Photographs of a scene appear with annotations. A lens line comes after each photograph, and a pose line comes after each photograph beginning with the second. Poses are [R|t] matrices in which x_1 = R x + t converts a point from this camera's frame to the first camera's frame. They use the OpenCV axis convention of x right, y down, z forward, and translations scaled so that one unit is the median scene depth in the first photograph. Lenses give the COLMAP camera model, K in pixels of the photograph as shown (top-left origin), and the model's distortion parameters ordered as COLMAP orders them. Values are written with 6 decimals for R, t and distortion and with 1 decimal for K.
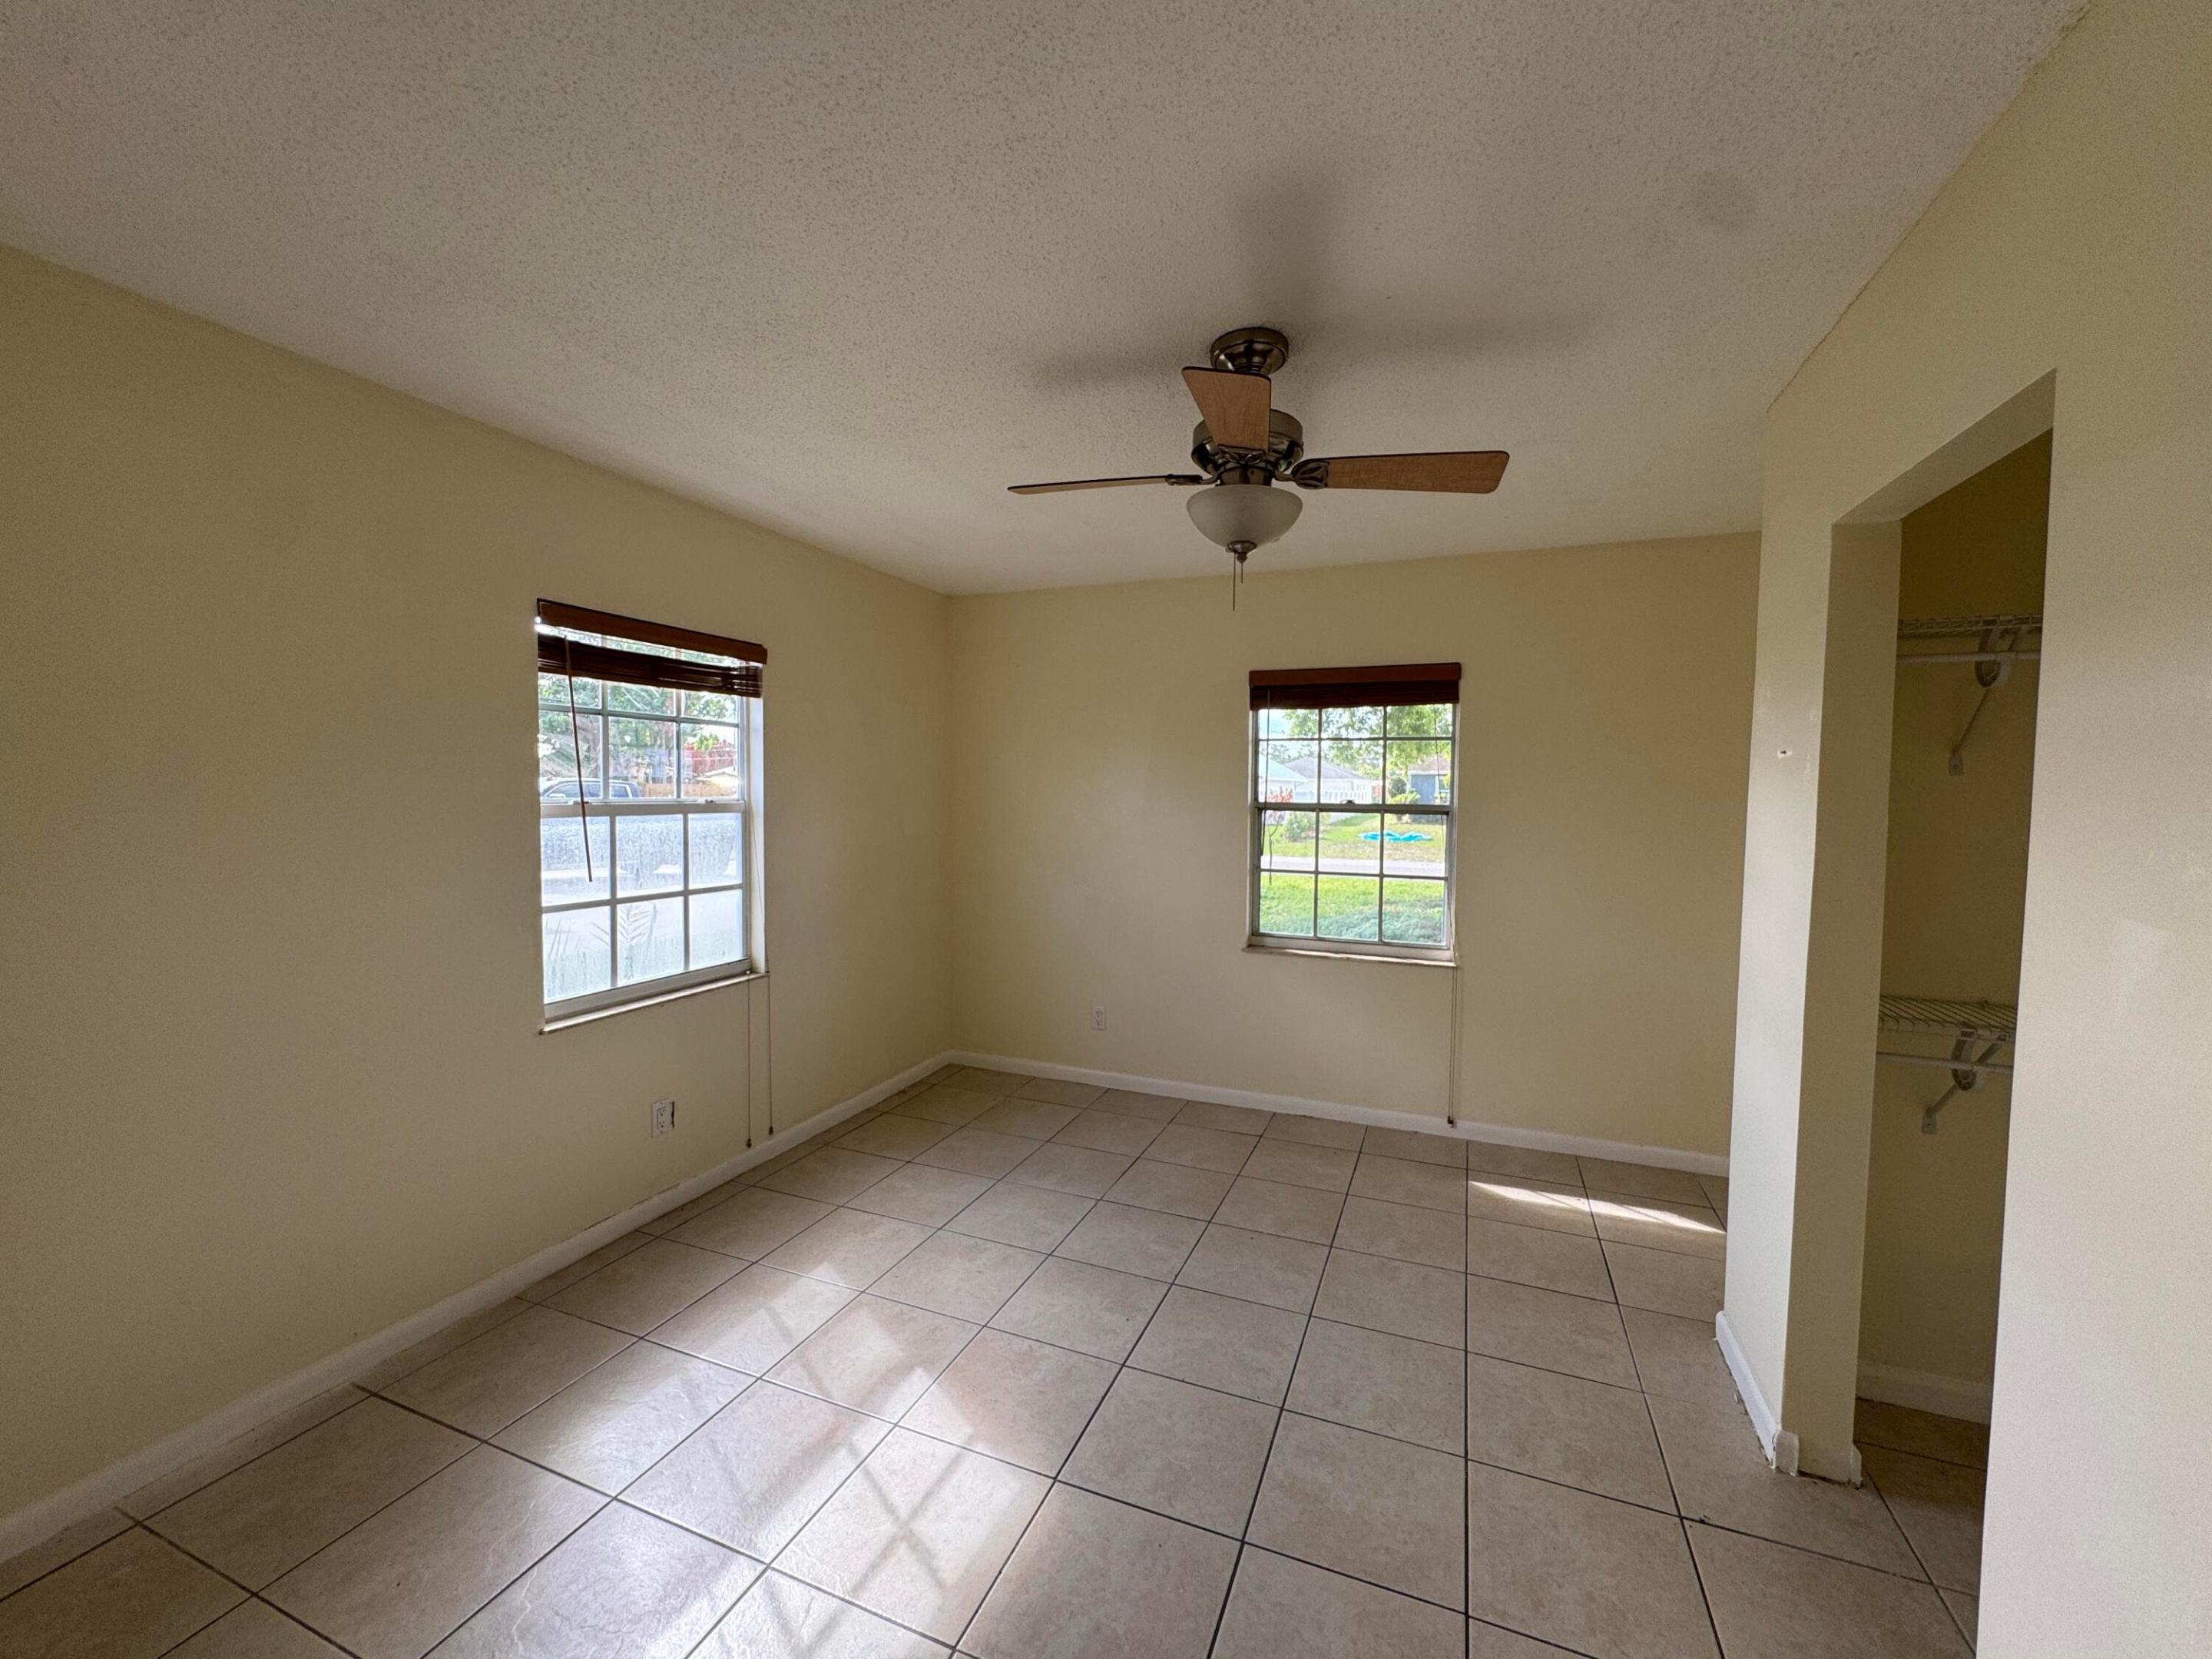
lens RADIAL K [[885.6, 0, 1107.8], [0, 885.6, 829.8], [0, 0, 1]] dist [-0.004495, 0.000442]
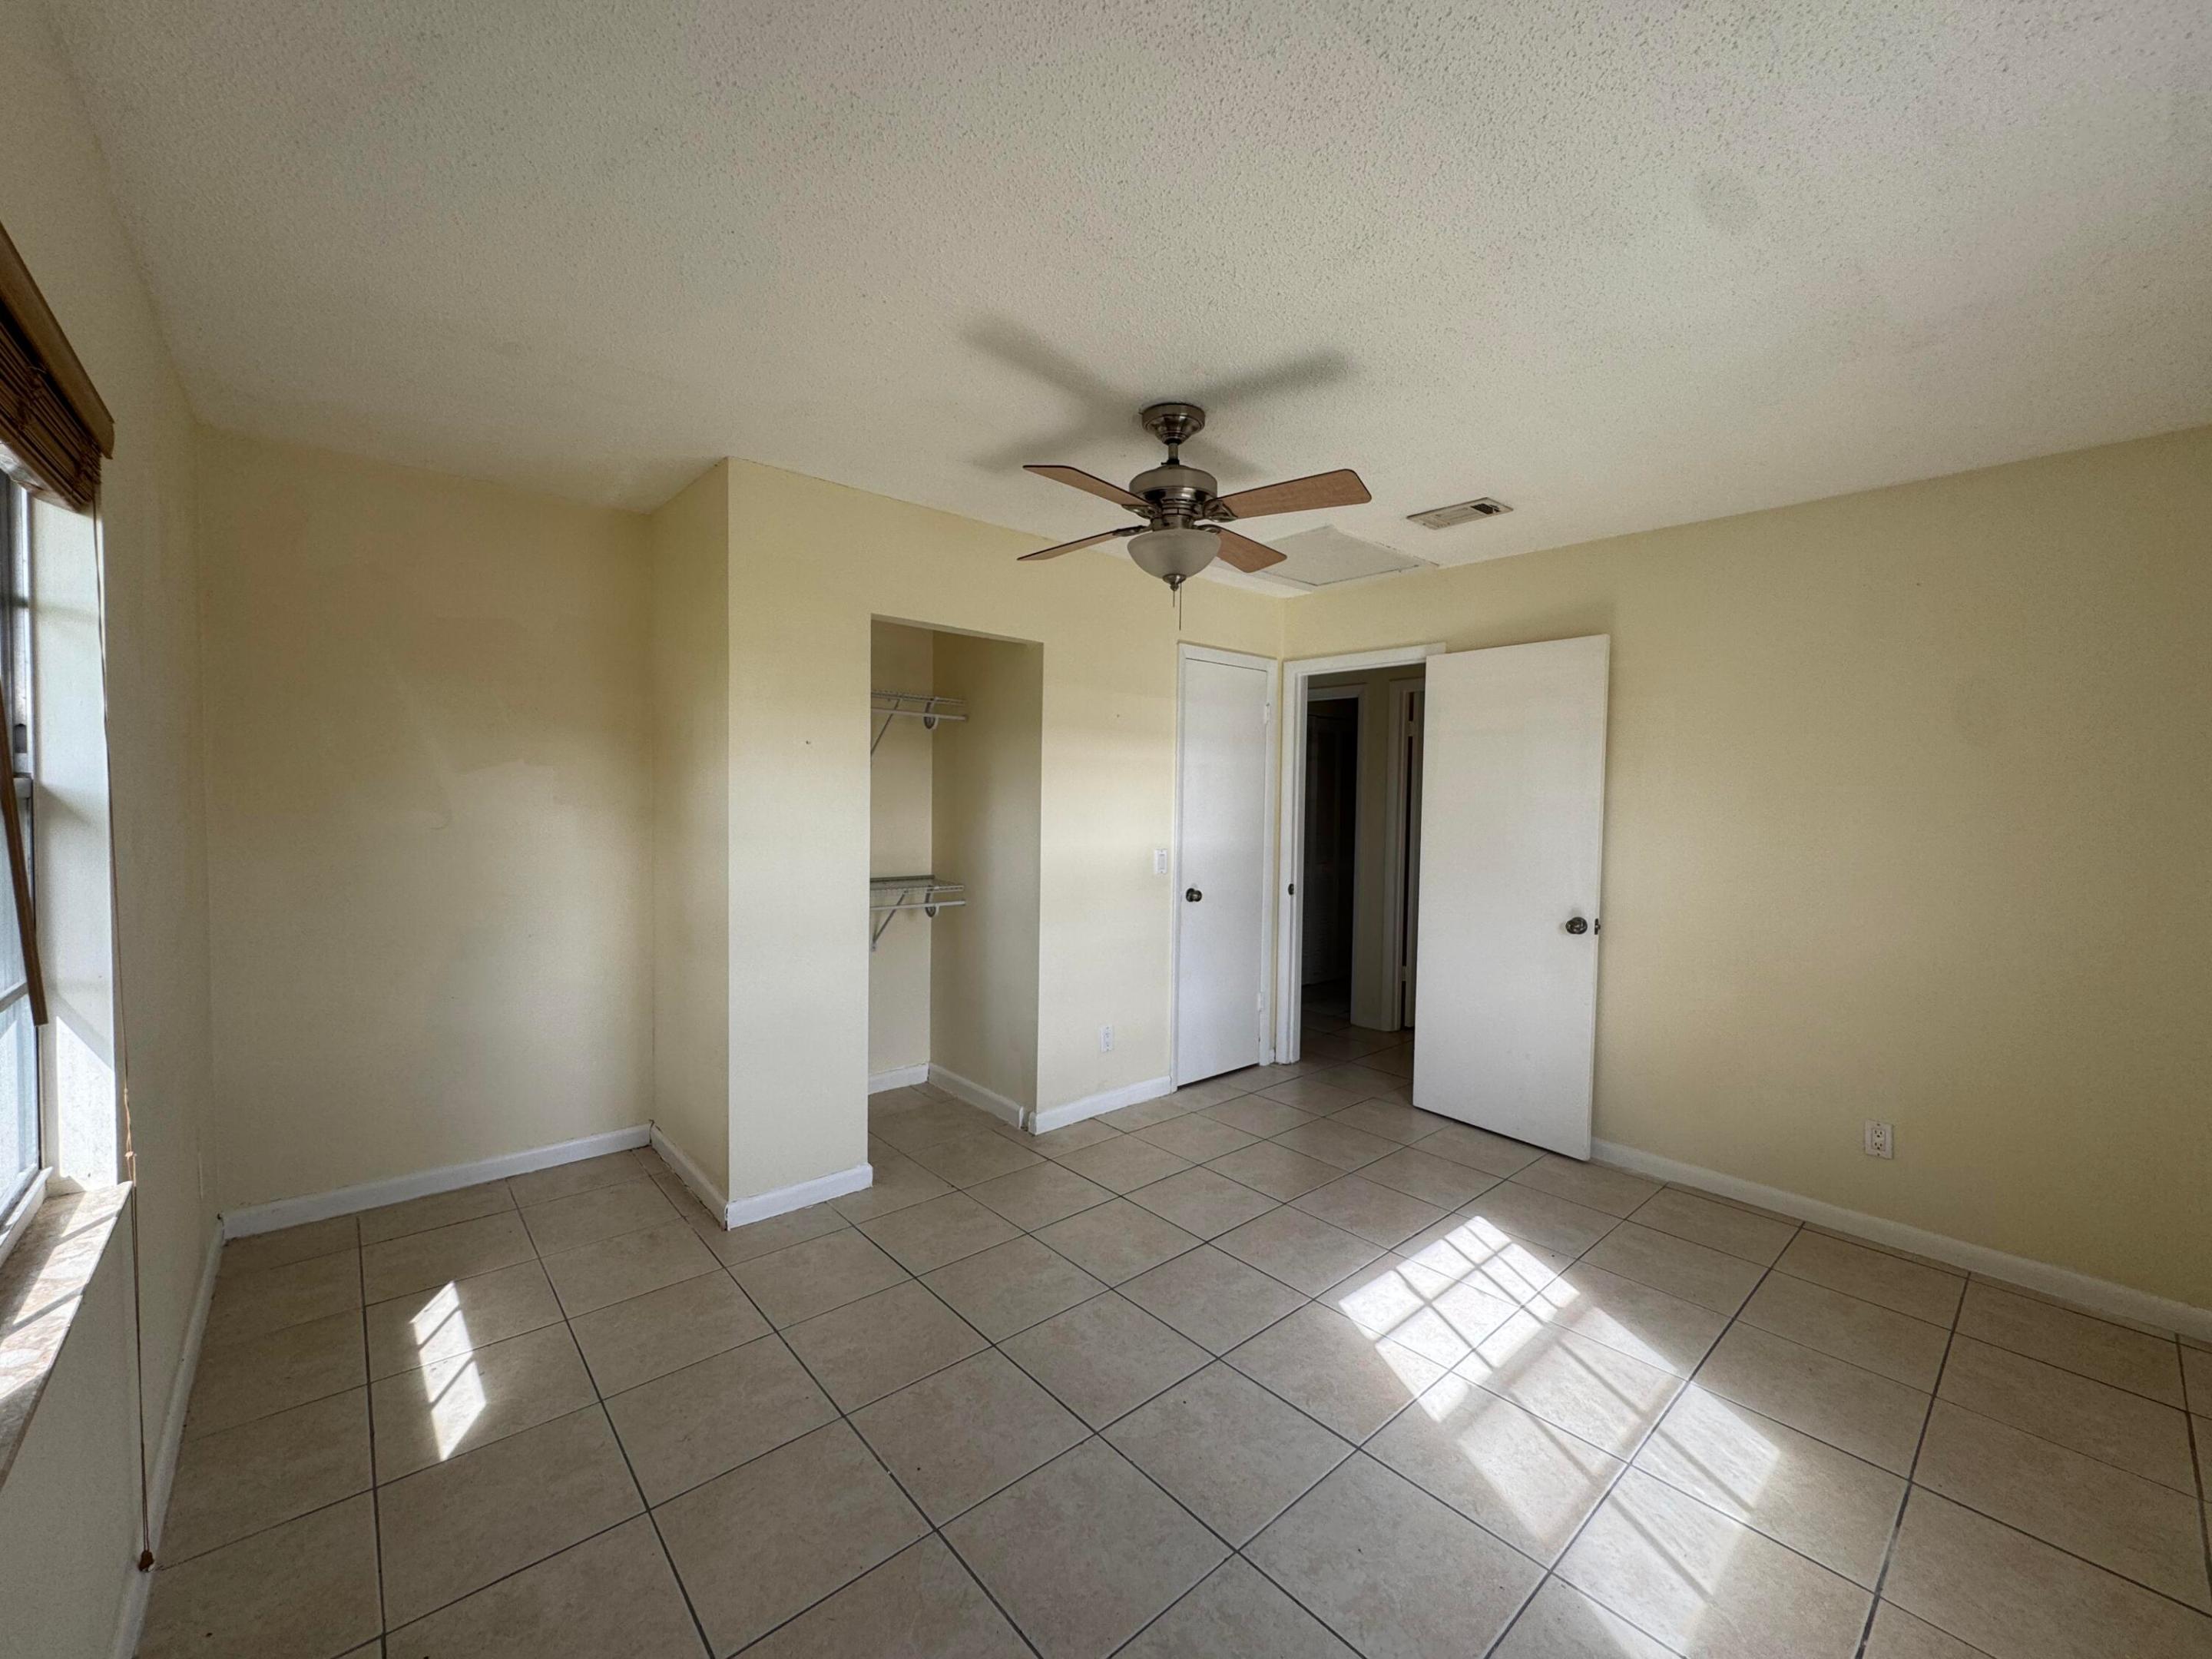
lens RADIAL K [[885.6, 0, 1111.2], [0, 885.6, 830.9], [0, 0, 1]] dist [-0.004495, 0.000442]
pose [[-0.895696, -0.044366, 0.442449, -0.289737], [-0.005206, 0.995988, 0.089331, -0.072737], [-0.444637, 0.077710, -0.892333, 1.908429]]
